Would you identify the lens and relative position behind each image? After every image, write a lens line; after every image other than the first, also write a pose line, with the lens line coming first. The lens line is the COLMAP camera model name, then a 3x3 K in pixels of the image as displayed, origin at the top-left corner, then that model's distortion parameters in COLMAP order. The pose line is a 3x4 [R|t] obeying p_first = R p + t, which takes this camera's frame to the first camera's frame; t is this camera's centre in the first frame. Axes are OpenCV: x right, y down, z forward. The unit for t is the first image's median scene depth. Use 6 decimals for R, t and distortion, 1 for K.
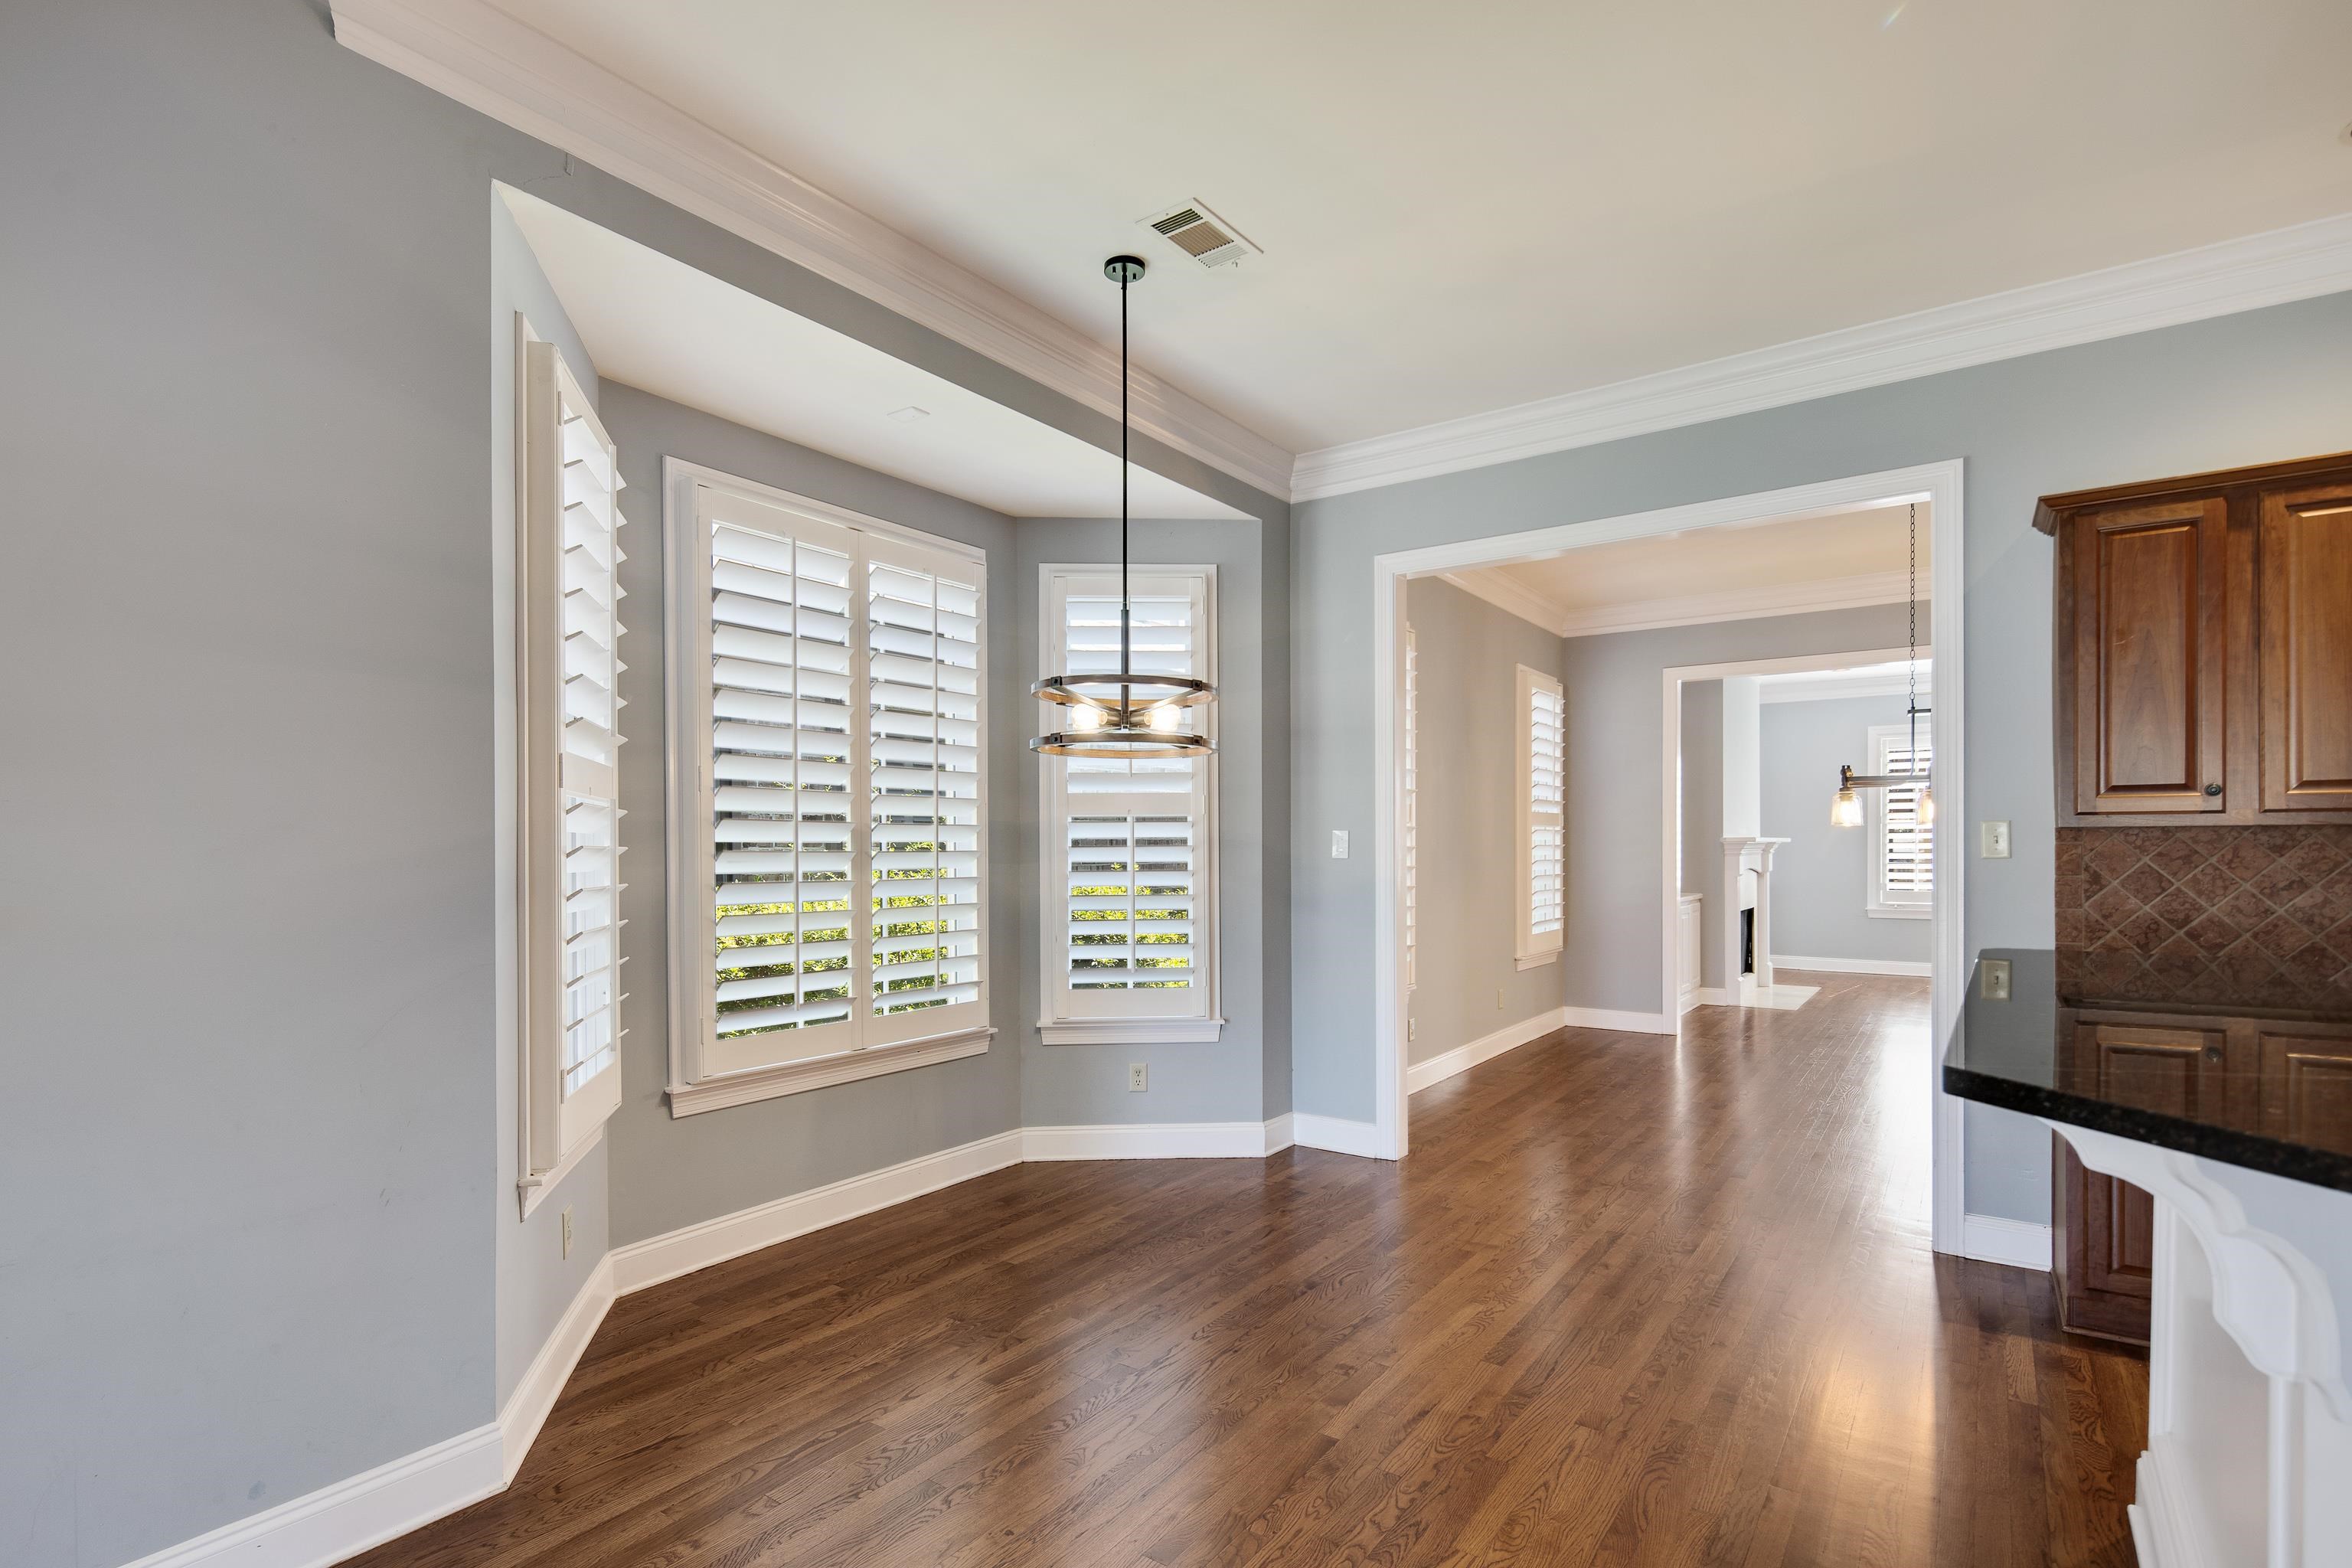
lens RADIAL K [[1151.8, 0, 1163.6], [0, 1151.8, 875.8], [0, 0, 1]] dist [-0.017203, -0.000117]
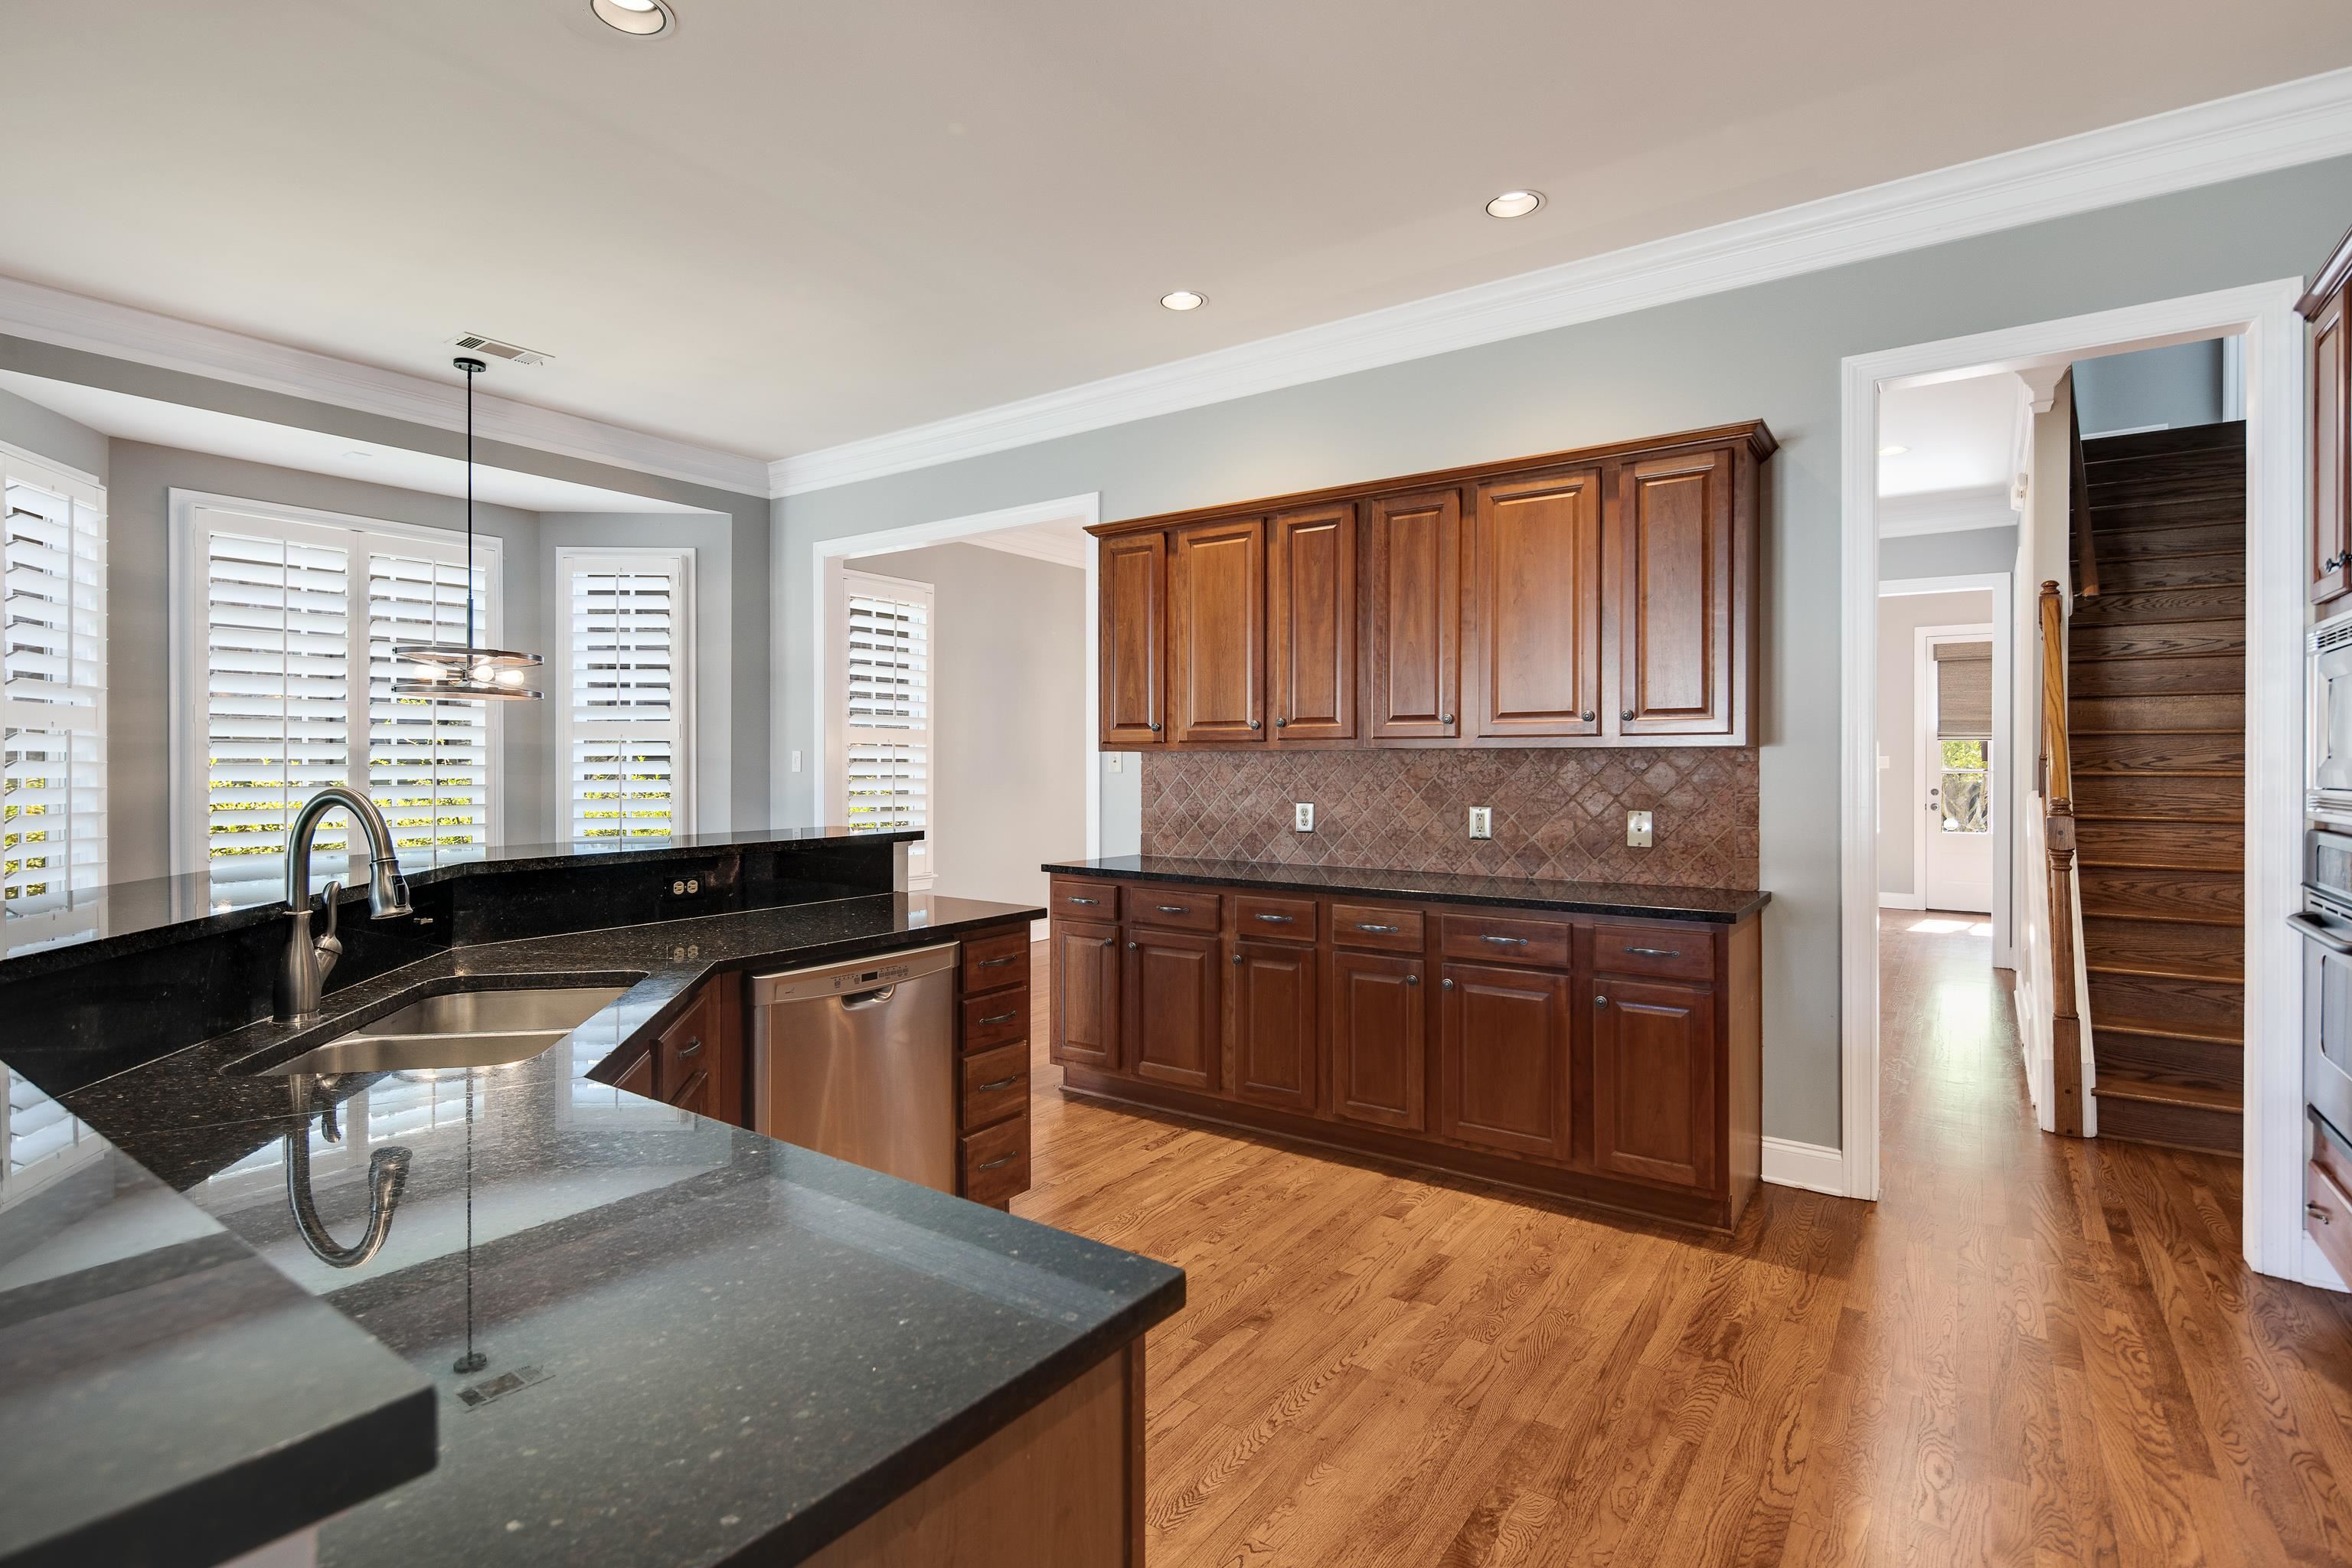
lens RADIAL K [[1133.0, 0, 1147.7], [0, 1133.0, 774.2], [0, 0, 1]] dist [0.001720, -0.000848]
pose [[0.999893, 0.001944, 0.014503, 0.569785], [-0.001803, 0.999951, -0.009708, 0.000044], [-0.014521, 0.009681, 0.999848, -0.315220]]
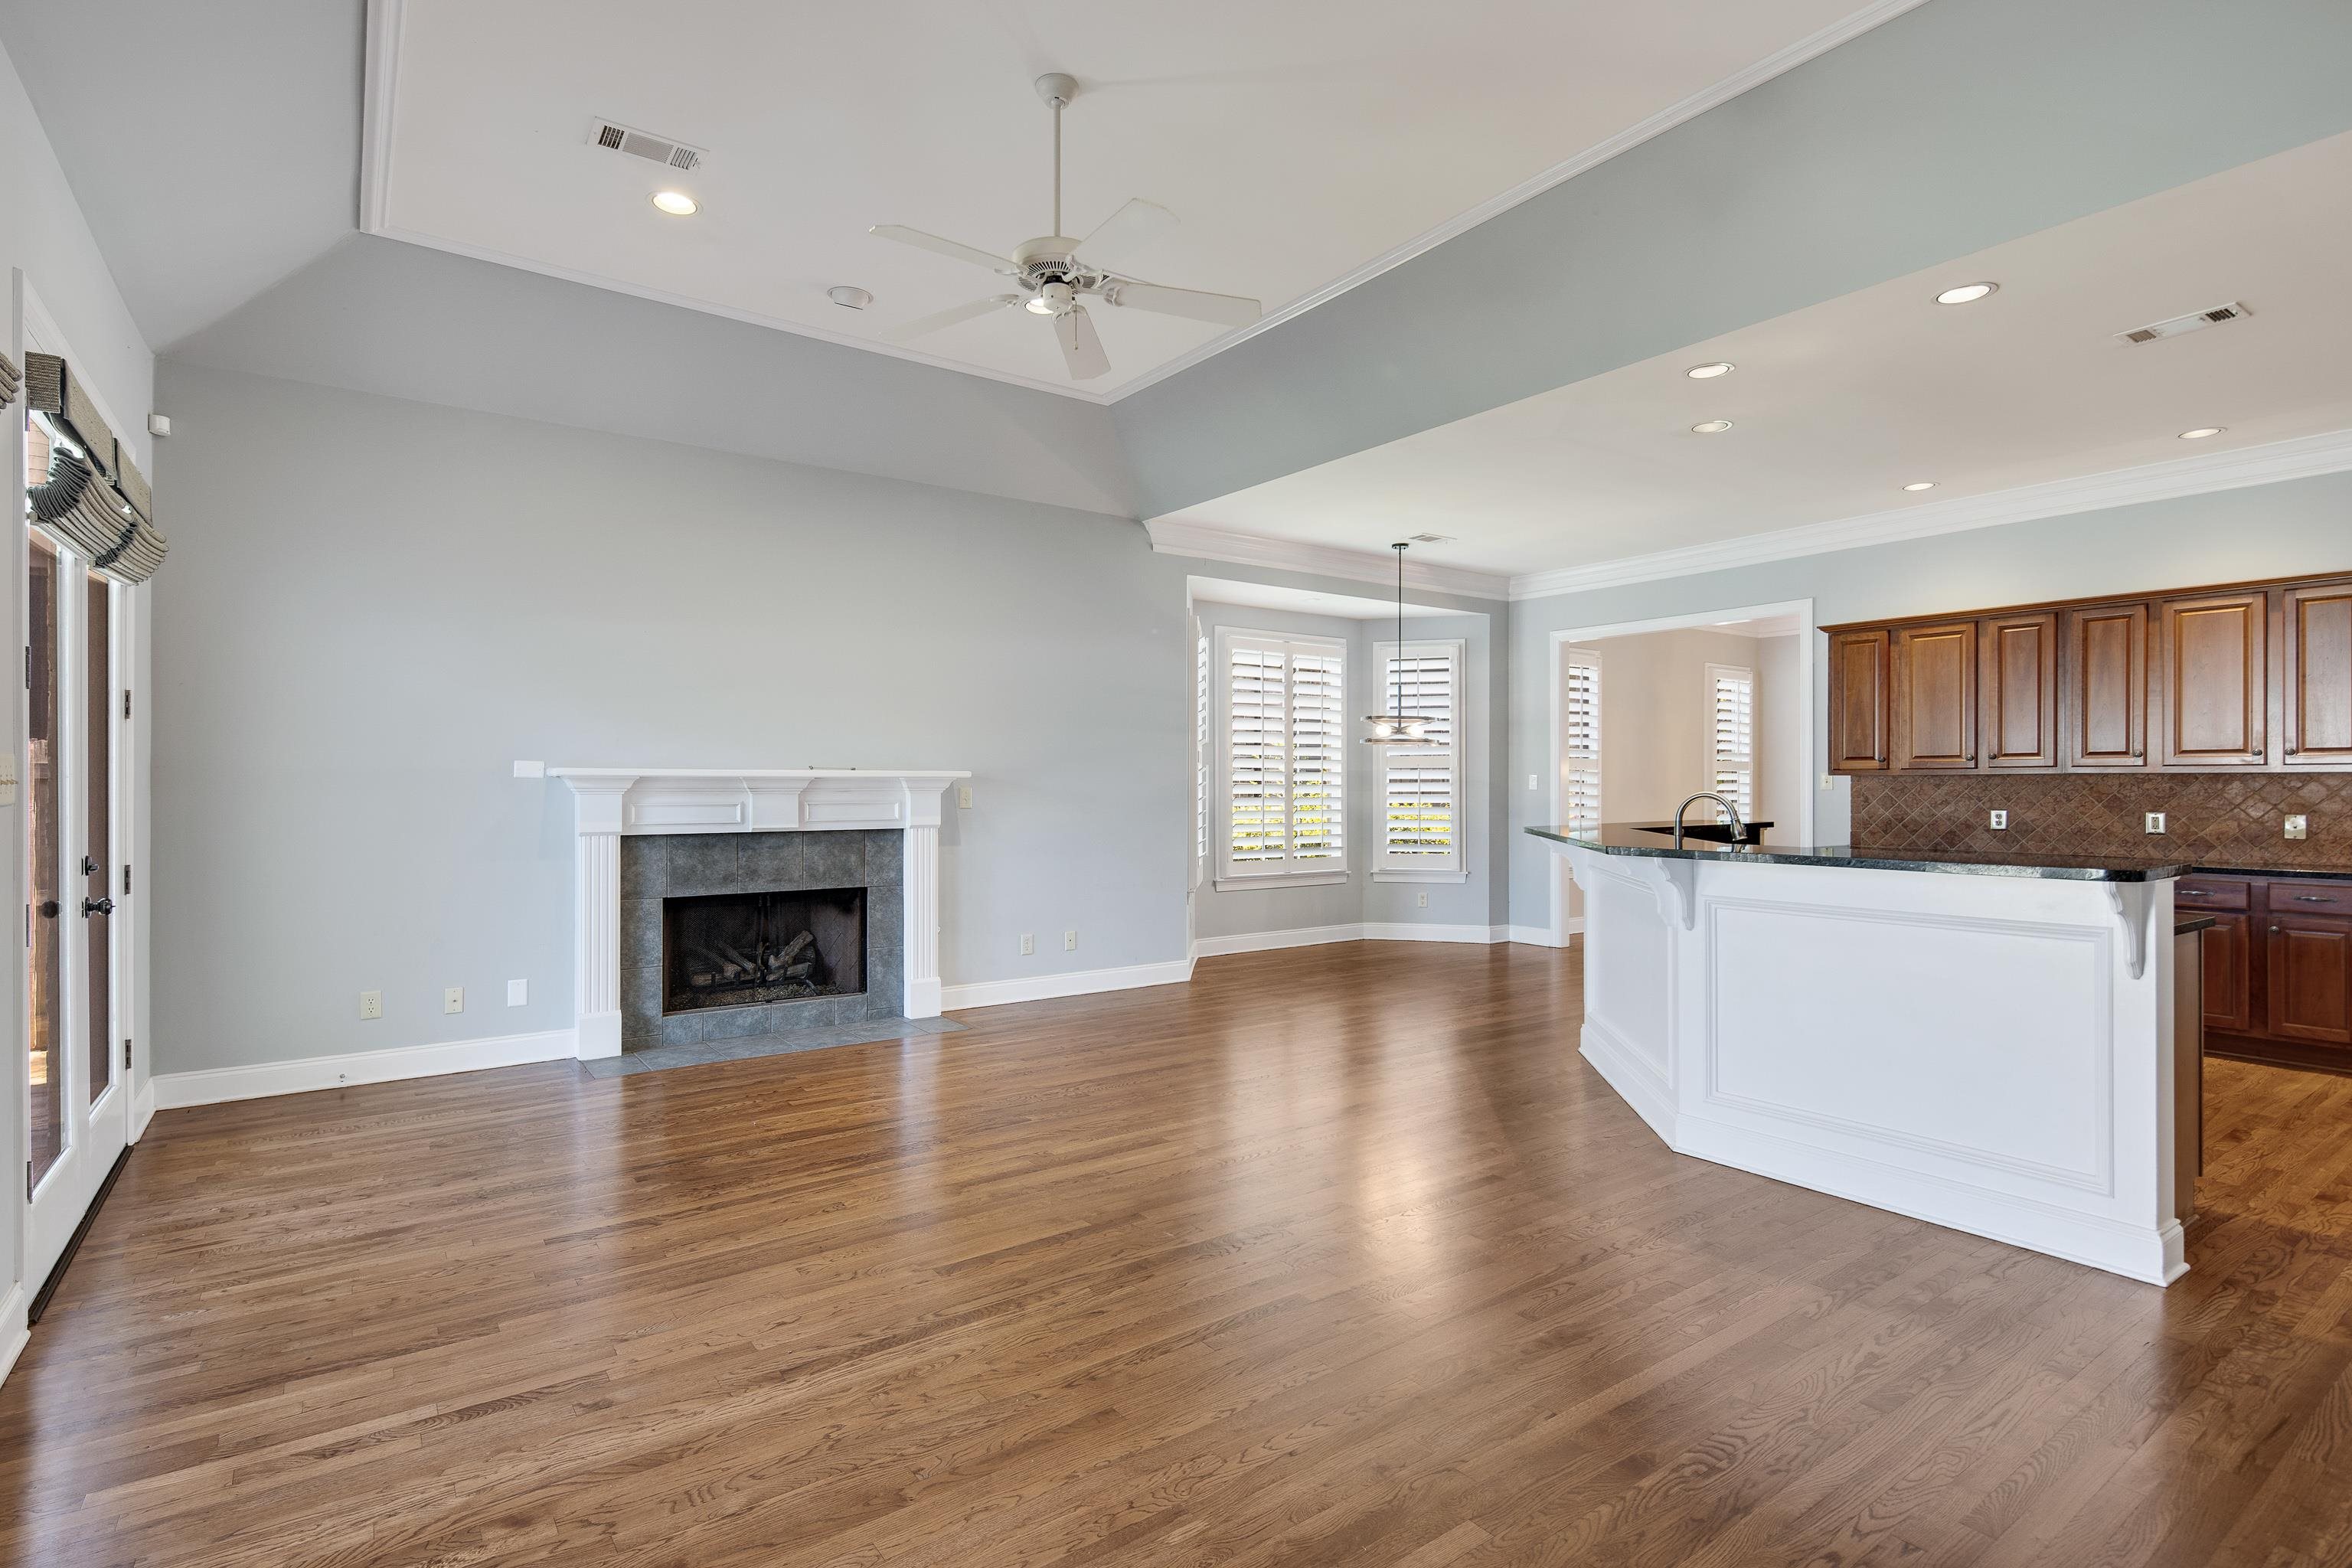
lens RADIAL K [[1110.6, 0, 1182.3], [0, 1110.6, 789.7], [0, 0, 1]] dist [-0.002861, -0.001280]
pose [[0.951302, 0.003707, -0.308238, 0.178725], [-0.008445, 0.999866, -0.014038, 0.017027], [0.308144, 0.015957, 0.951206, -0.979357]]
